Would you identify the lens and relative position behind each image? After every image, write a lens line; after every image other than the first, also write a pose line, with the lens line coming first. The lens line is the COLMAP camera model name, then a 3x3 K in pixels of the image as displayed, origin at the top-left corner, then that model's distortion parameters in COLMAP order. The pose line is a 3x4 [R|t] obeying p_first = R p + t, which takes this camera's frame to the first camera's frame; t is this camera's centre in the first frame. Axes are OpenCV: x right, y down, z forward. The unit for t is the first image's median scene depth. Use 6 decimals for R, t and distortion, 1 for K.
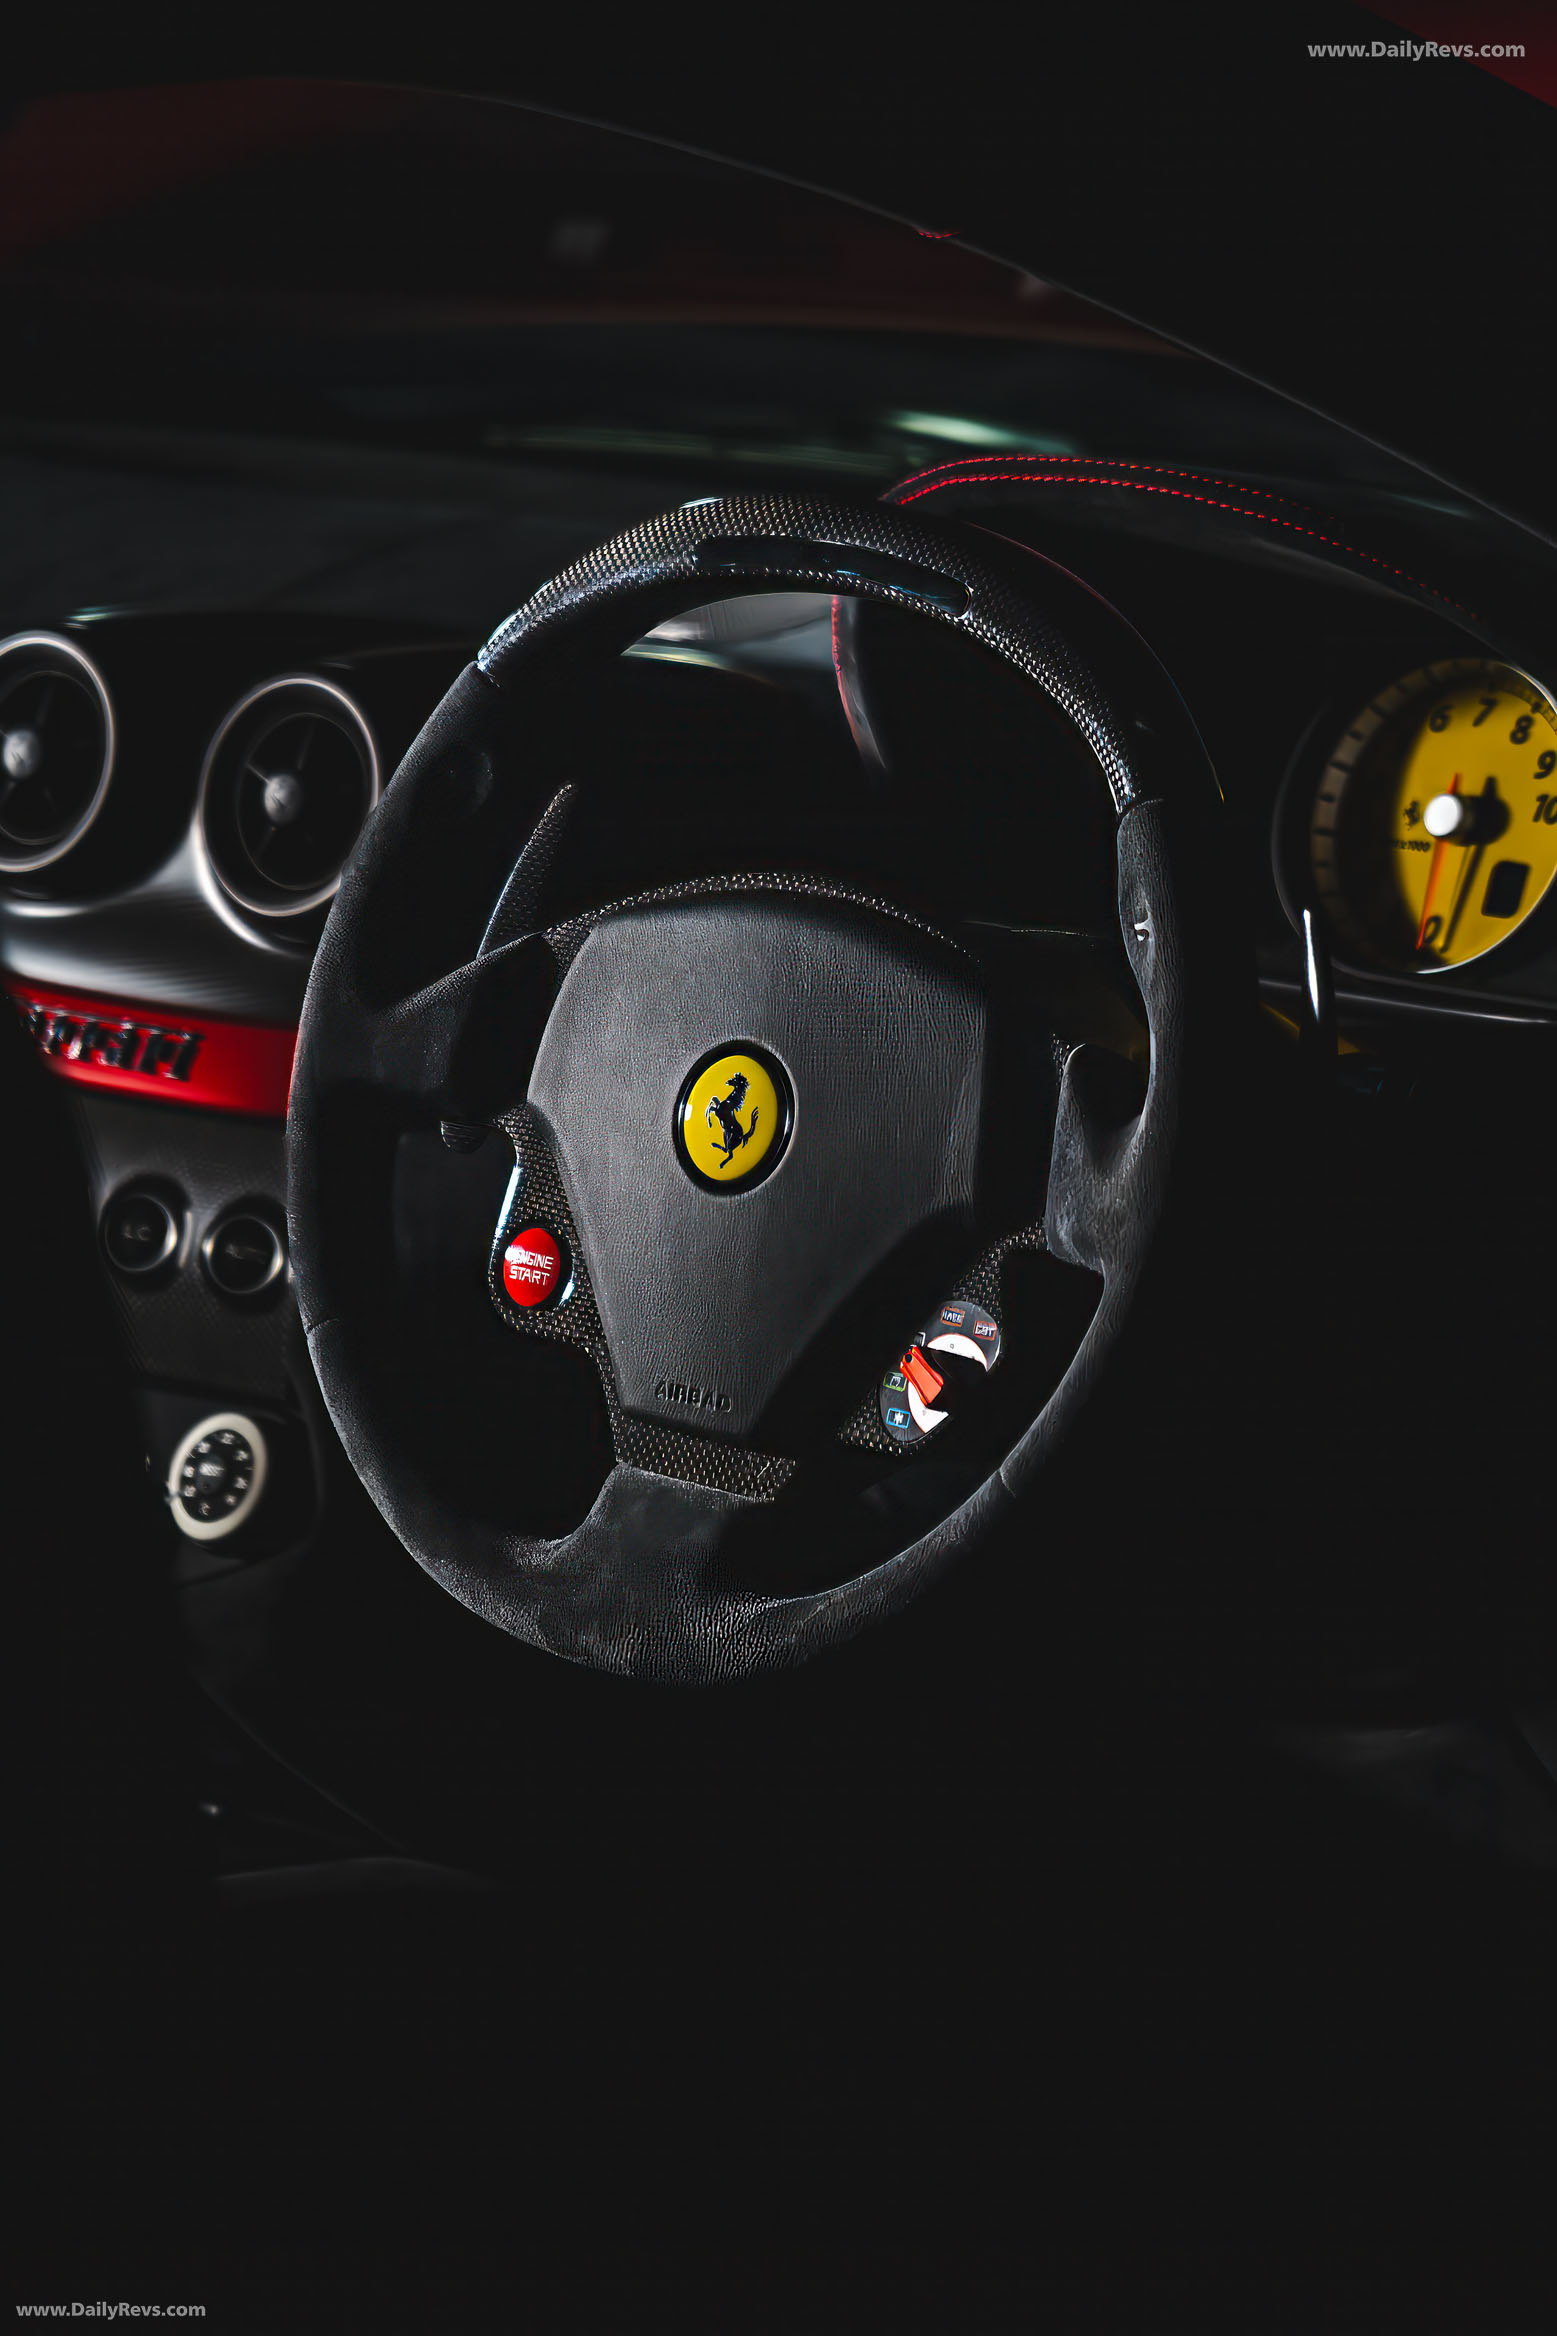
lens RADIAL K [[13348.3, 0, 778.8], [0, 13348.3, 1166.8], [0, 0, 1]] dist [0.346047, 0.000000]
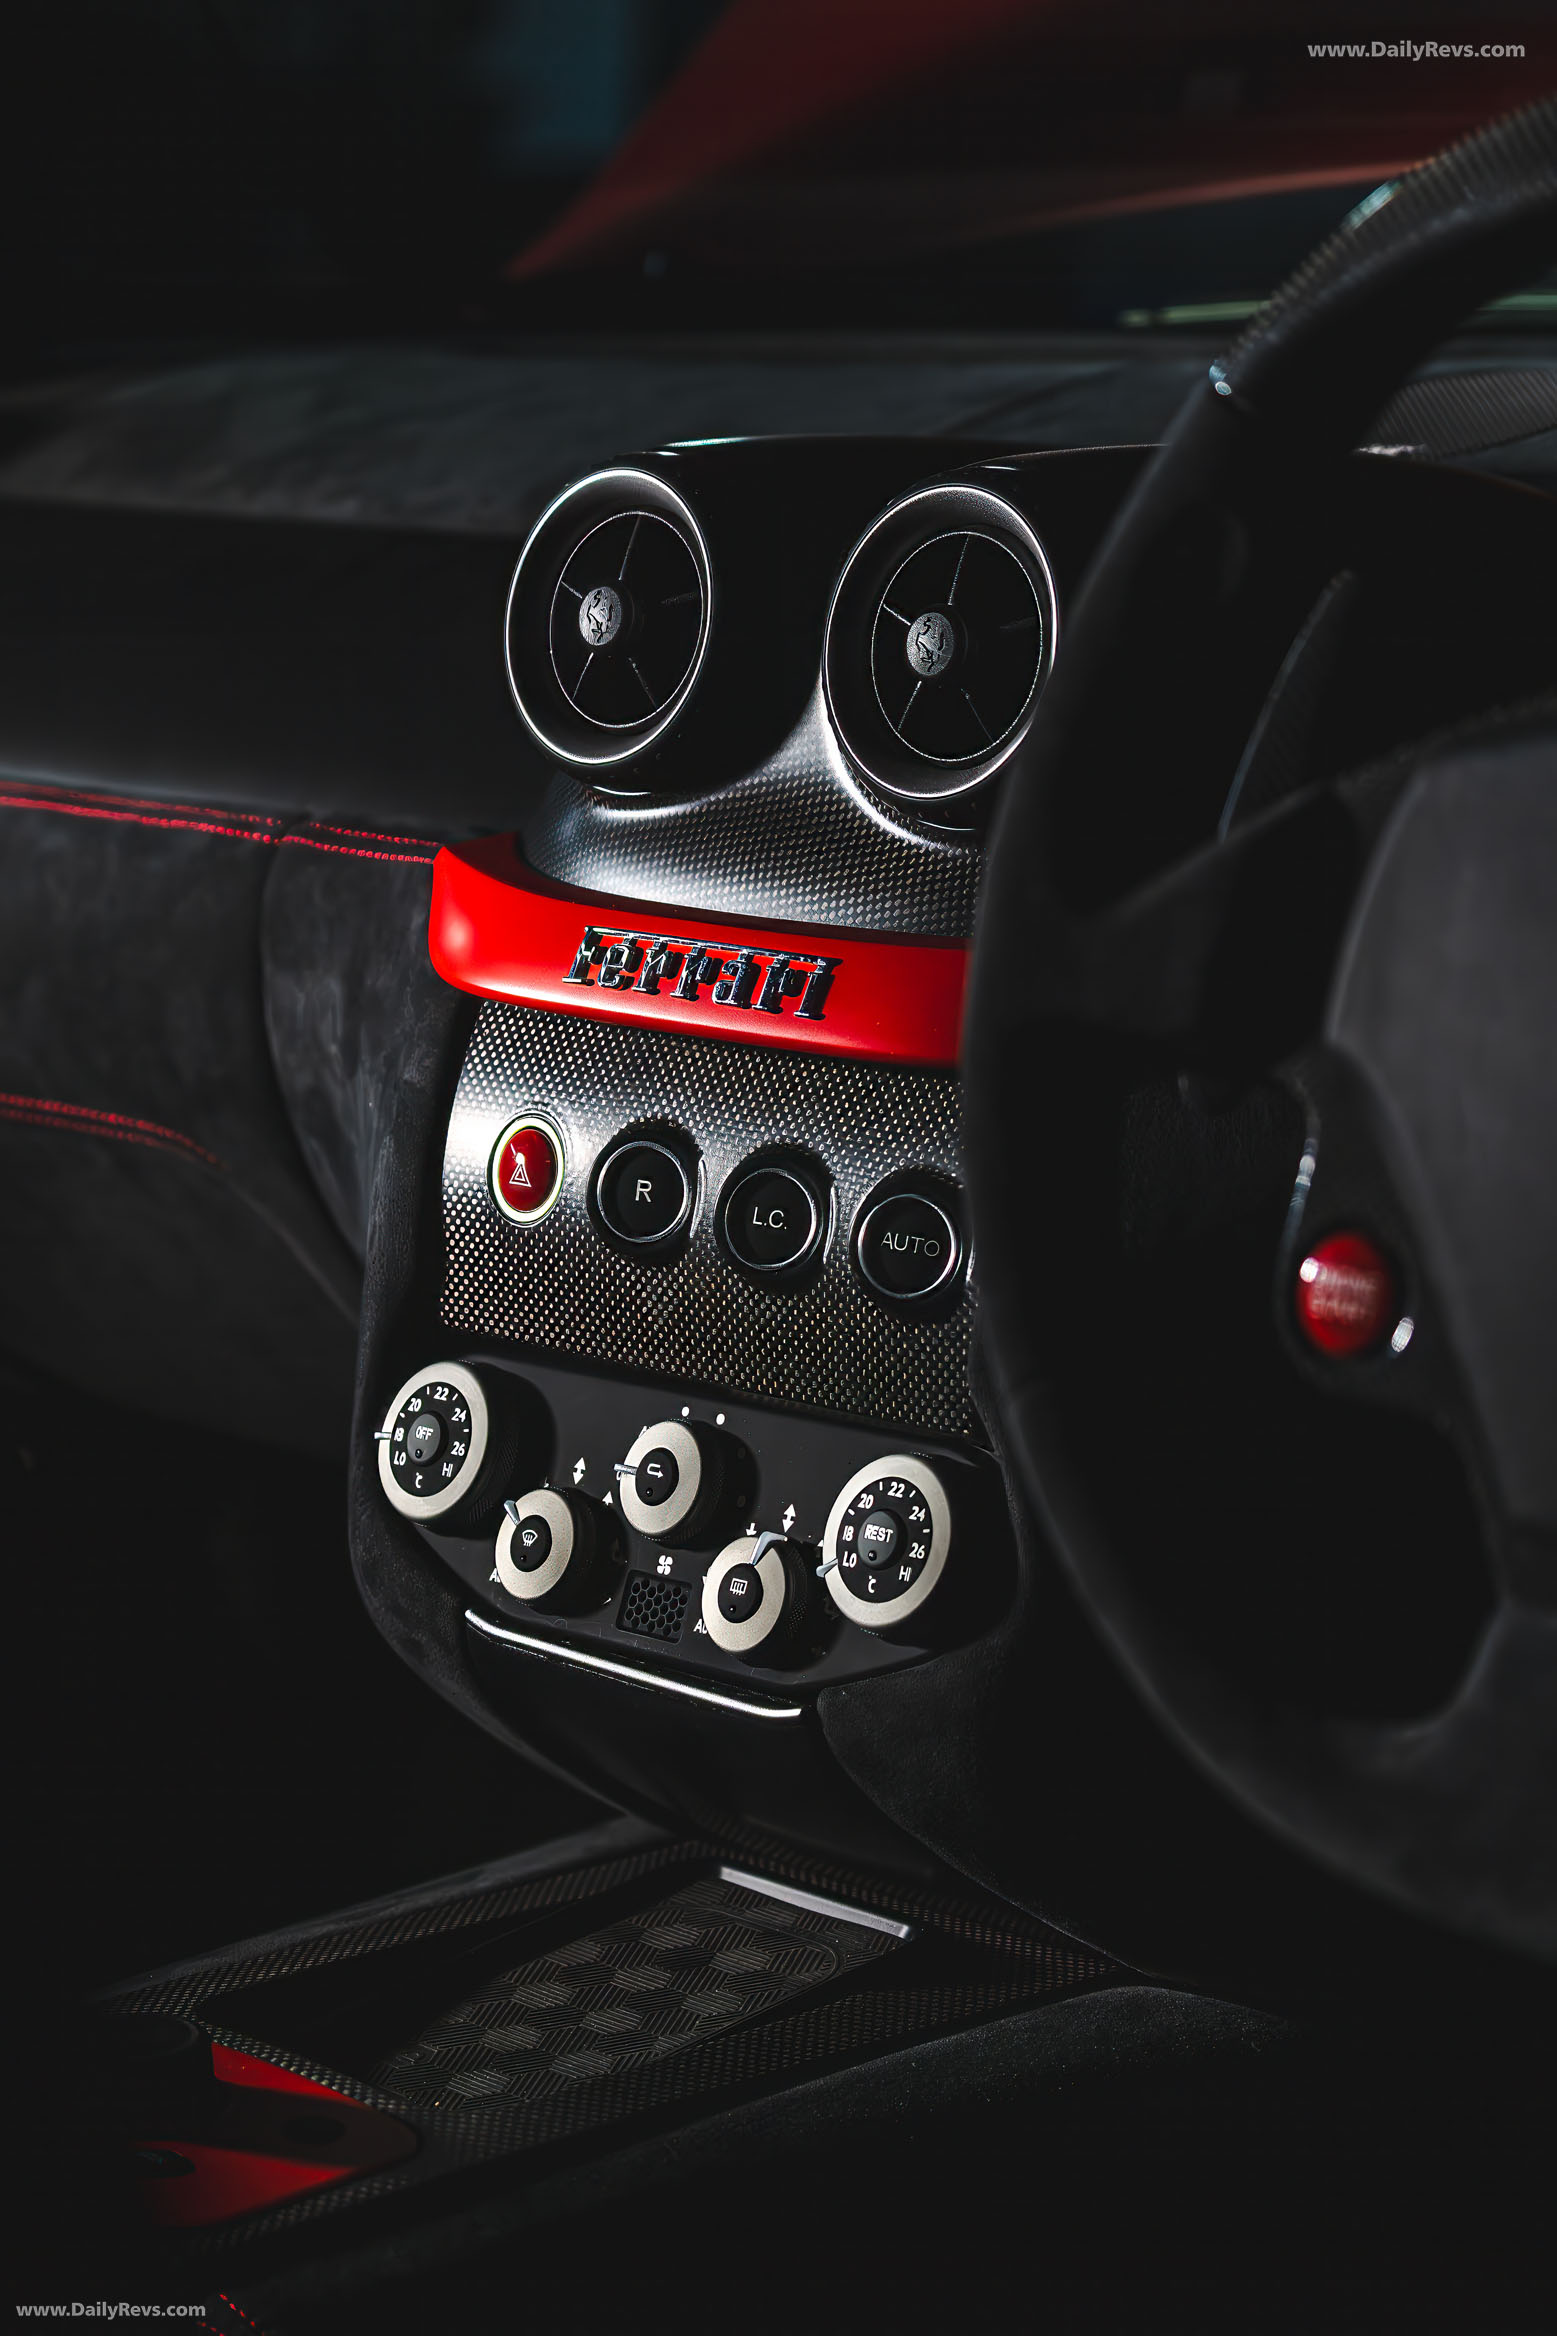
lens RADIAL K [[5044.1, 0, 780.4], [0, 5044.1, 1167.9], [0, 0, 1]] dist [-0.043149, 0.000000]
pose [[0.996817, -0.045162, -0.065696, -0.028237], [0.047456, 0.998302, 0.033784, -0.007993], [0.064059, -0.036794, 0.997268, 0.715360]]
